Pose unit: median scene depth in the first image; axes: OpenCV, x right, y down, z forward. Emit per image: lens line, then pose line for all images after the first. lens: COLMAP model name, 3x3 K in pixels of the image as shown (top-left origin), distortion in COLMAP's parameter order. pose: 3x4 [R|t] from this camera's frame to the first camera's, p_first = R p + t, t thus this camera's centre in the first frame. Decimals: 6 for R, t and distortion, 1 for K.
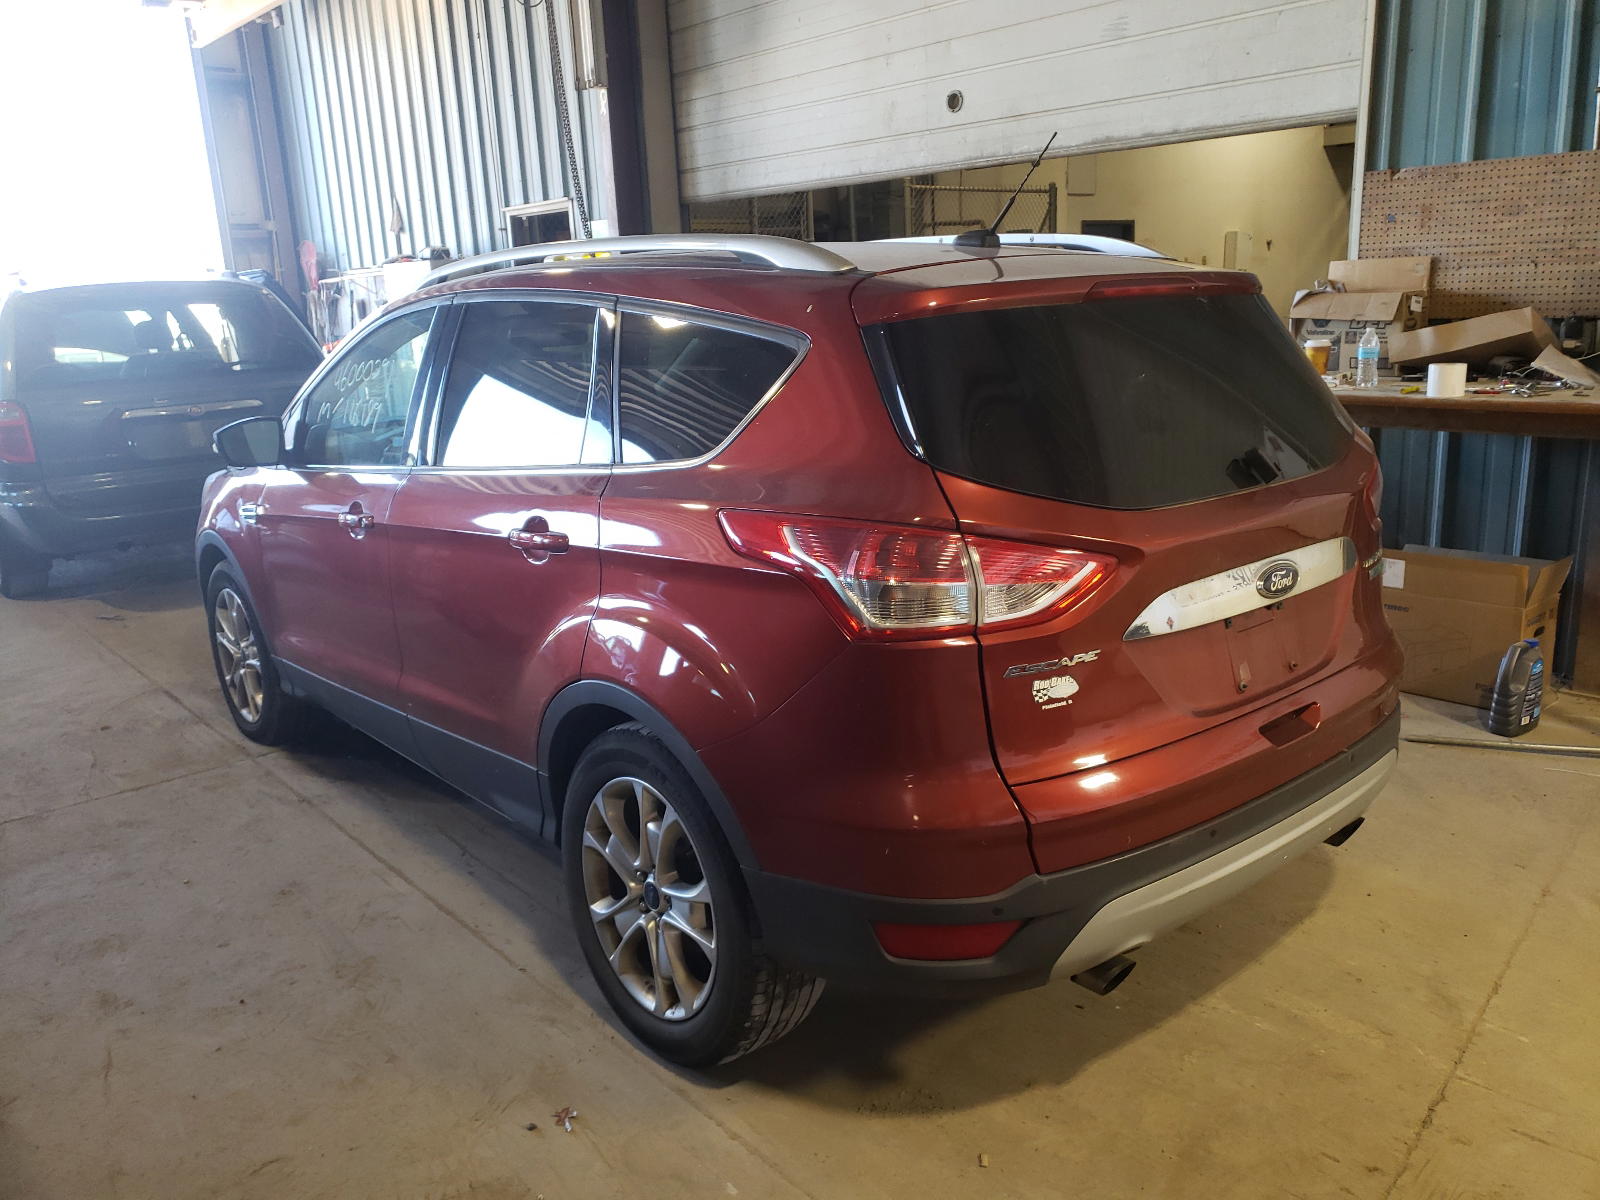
lens RADIAL K [[1227.1, 0, 800.0], [0, 1227.1, 600.0], [0, 0, 1]] dist [0.005289, 0.013993]
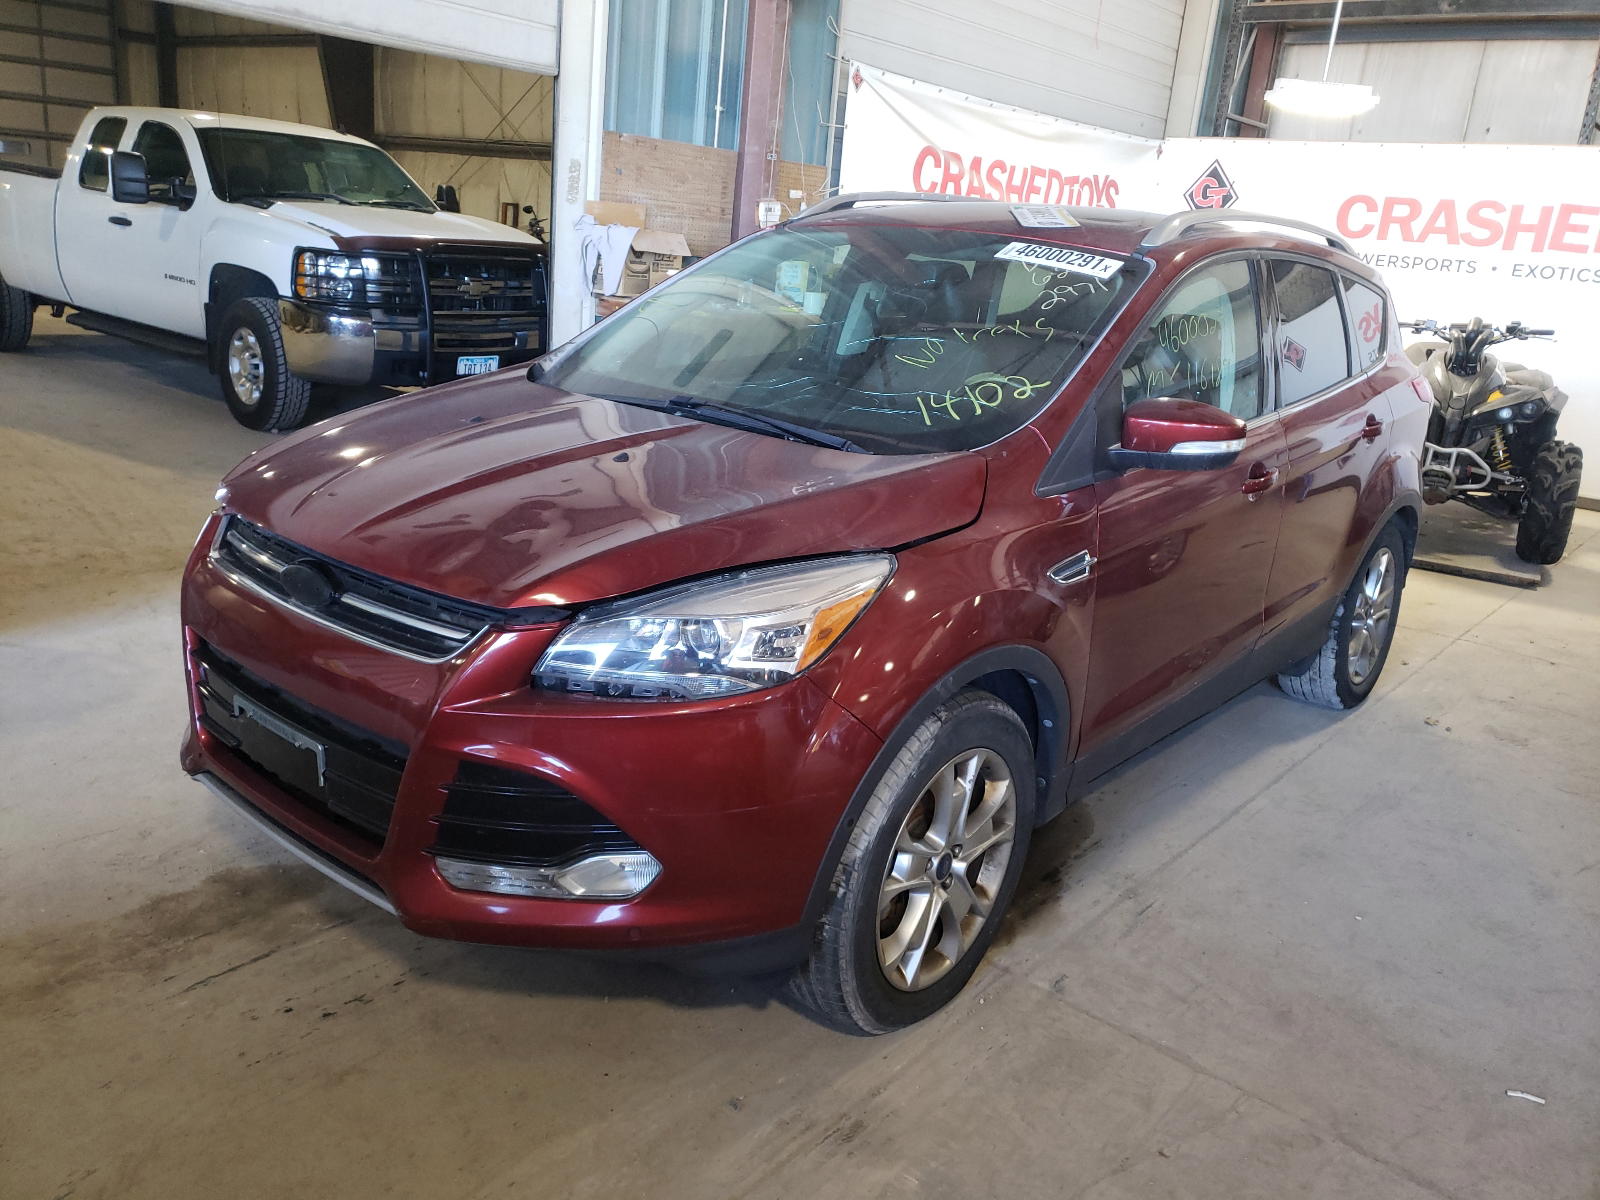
lens RADIAL K [[1227.1, 0, 800.0], [0, 1227.1, 600.0], [0, 0, 1]] dist [0.005289, 0.013993]
pose [[-0.153069, -0.259199, 0.953617, -1.153501], [0.167850, 0.944148, 0.283568, -0.287392], [-0.973856, 0.203470, -0.101014, 1.355433]]
